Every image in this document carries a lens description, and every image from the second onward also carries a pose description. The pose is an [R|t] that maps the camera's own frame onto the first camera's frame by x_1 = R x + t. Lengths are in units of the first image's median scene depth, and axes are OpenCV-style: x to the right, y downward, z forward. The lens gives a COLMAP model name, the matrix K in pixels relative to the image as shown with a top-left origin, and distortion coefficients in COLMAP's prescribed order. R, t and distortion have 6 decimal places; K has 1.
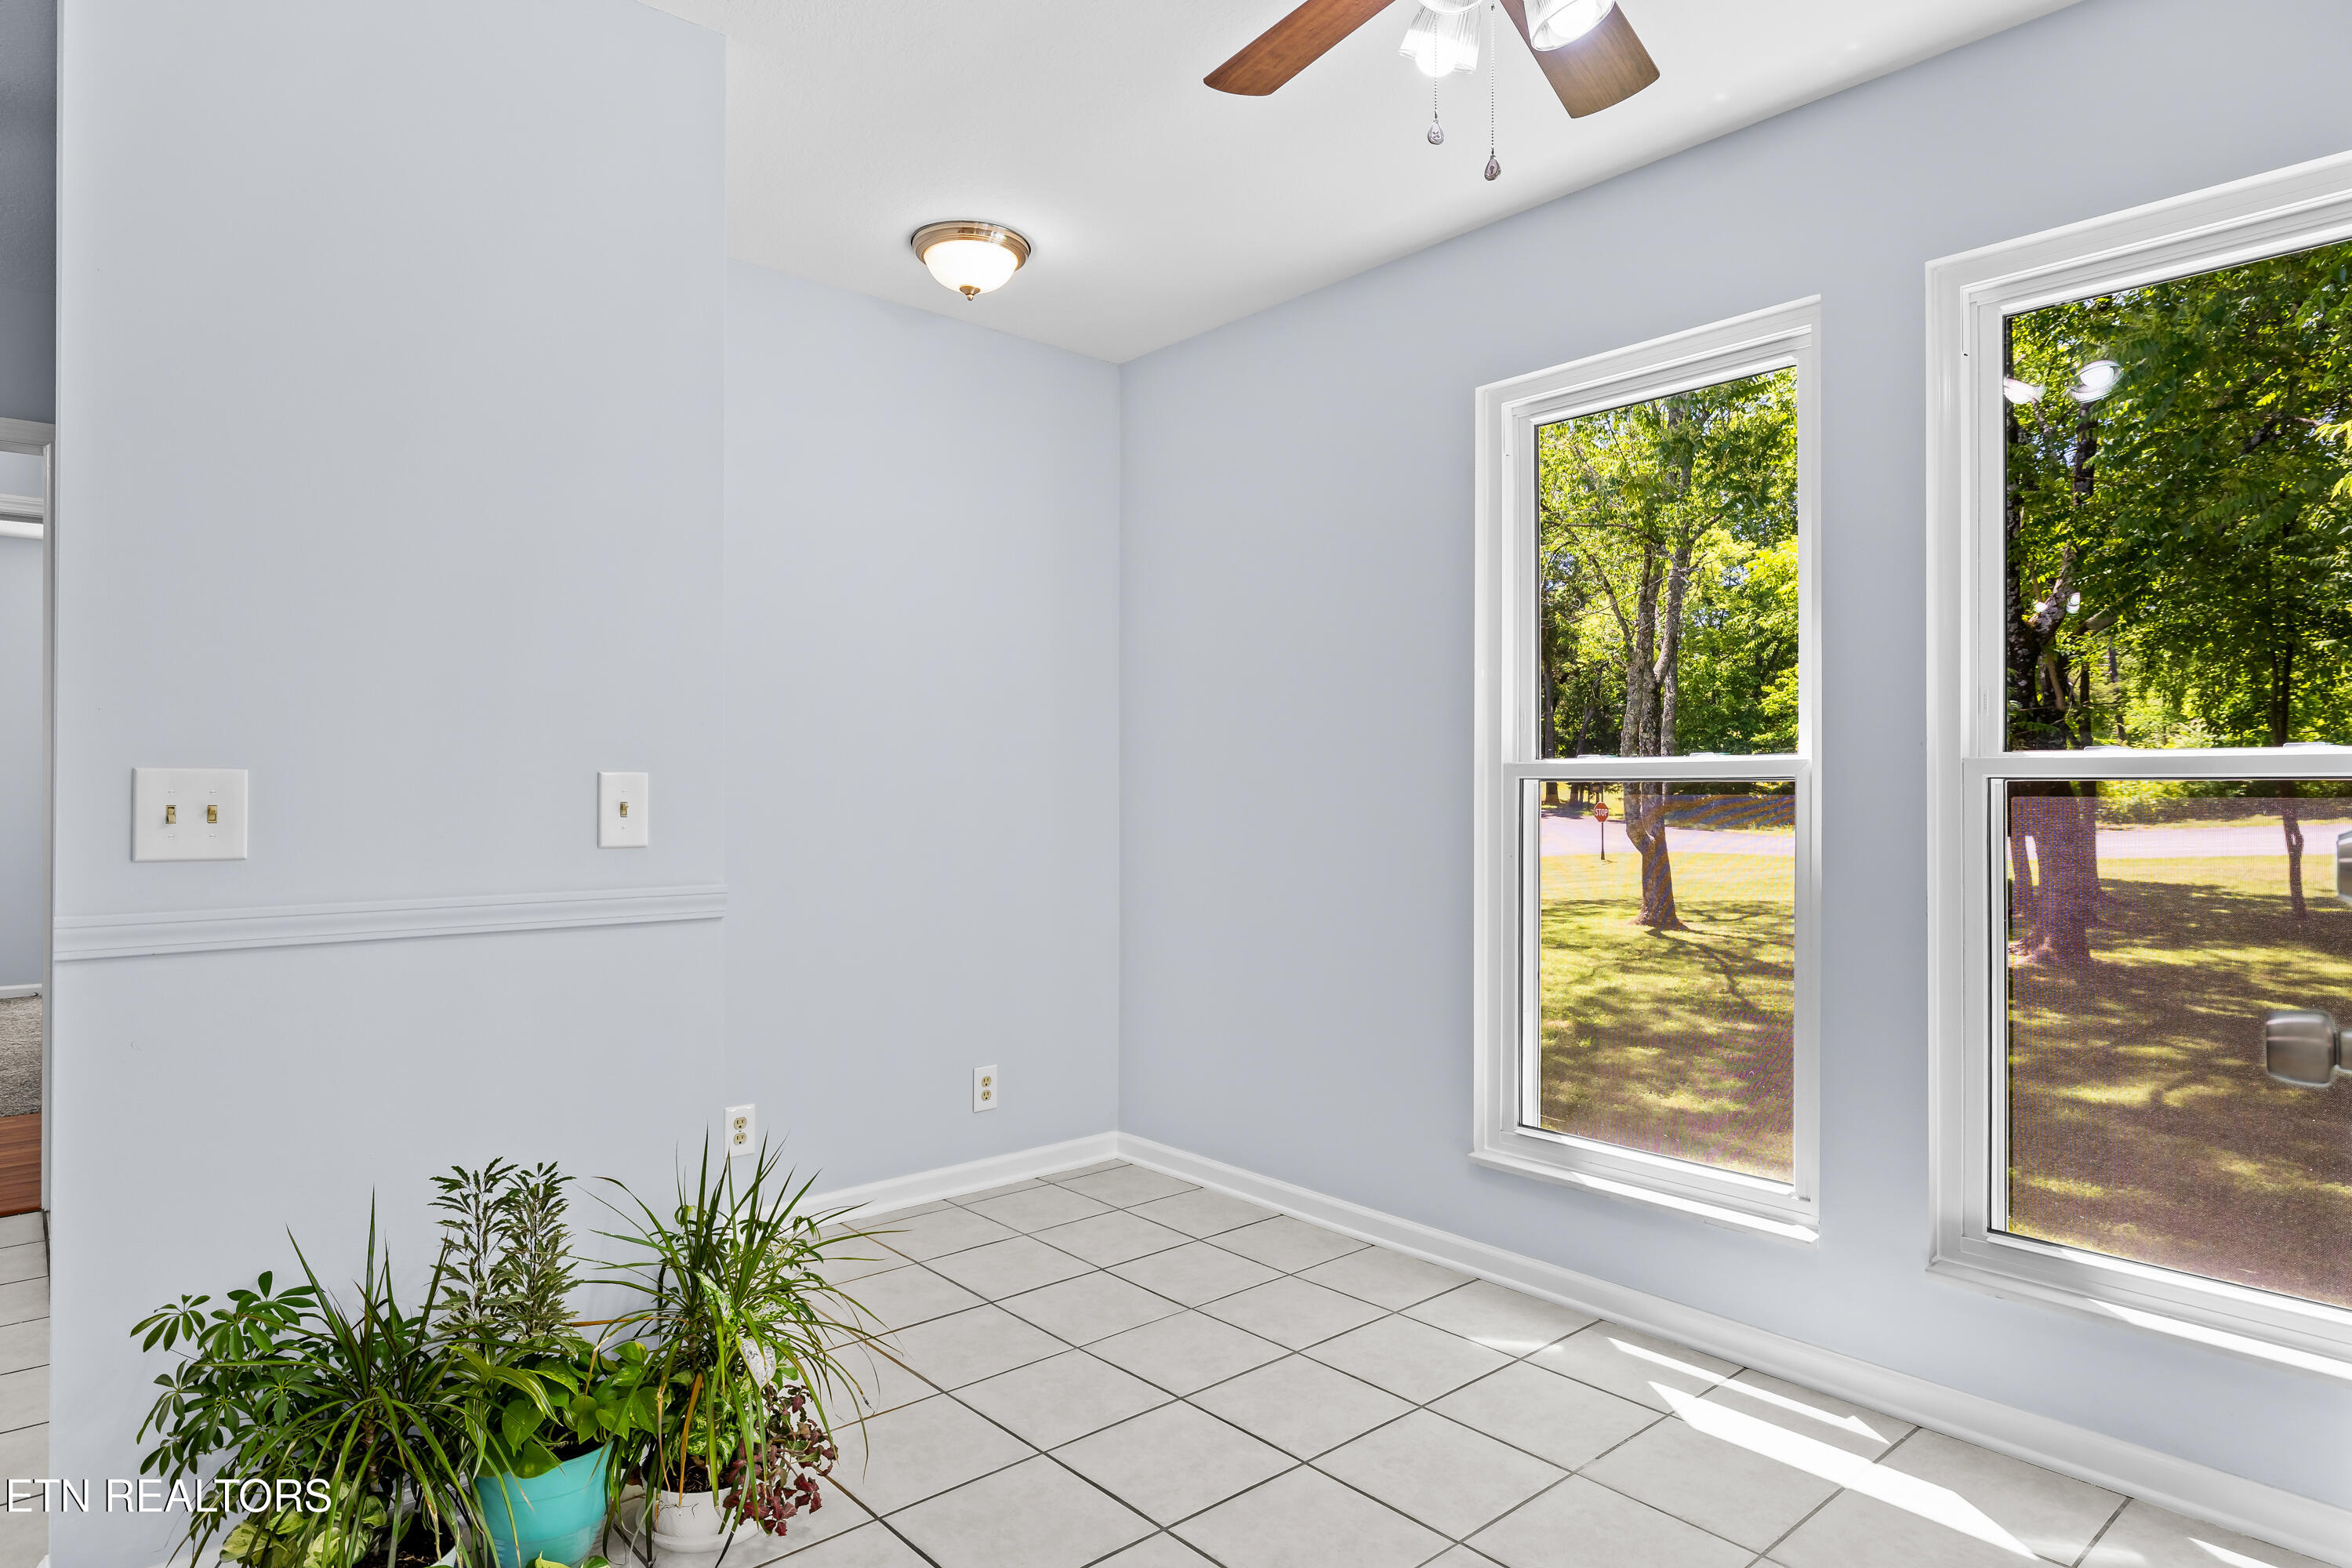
lens RADIAL K [[1316.6, 0, 1160.5], [0, 1316.6, 794.3], [0, 0, 1]] dist [-0.005537, -0.001207]
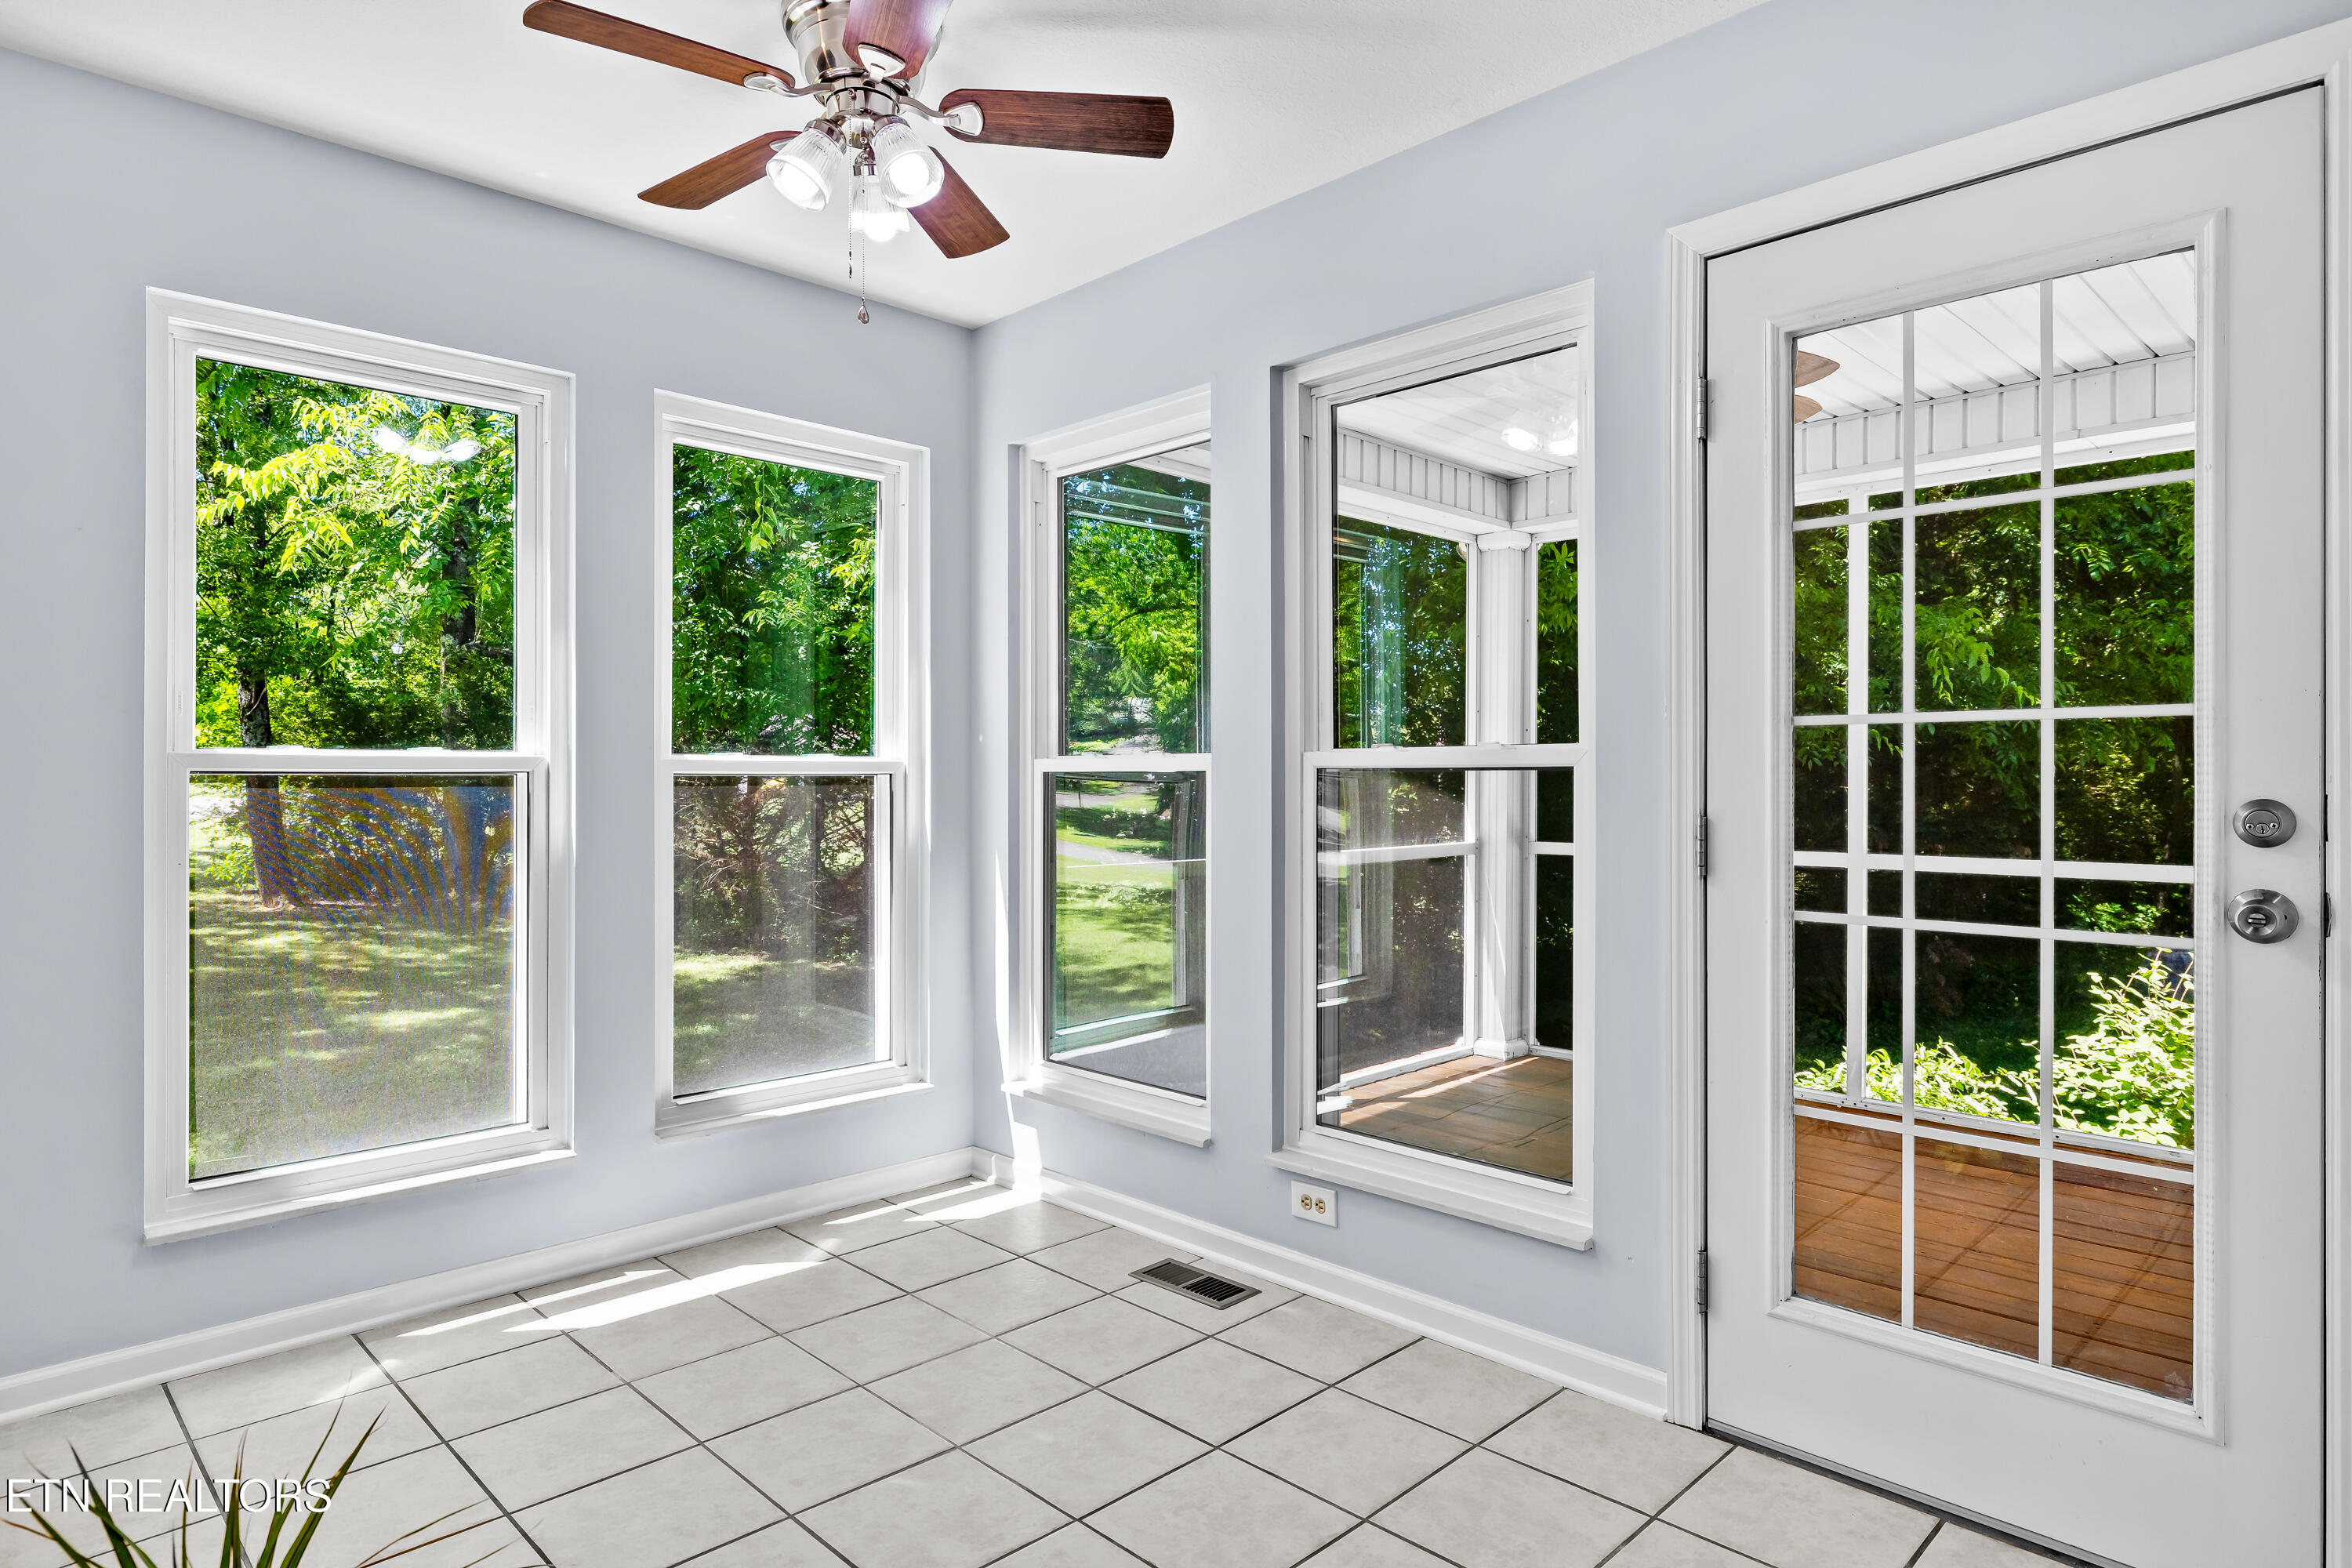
lens RADIAL K [[1316.6, 0, 1177.9], [0, 1316.6, 777.7], [0, 0, 1]] dist [-0.005537, -0.001207]
pose [[-0.067336, -0.003099, 0.997726, -0.784839], [0.002098, 0.999993, 0.003248, -0.009786], [-0.997728, 0.002312, -0.067329, 0.552249]]
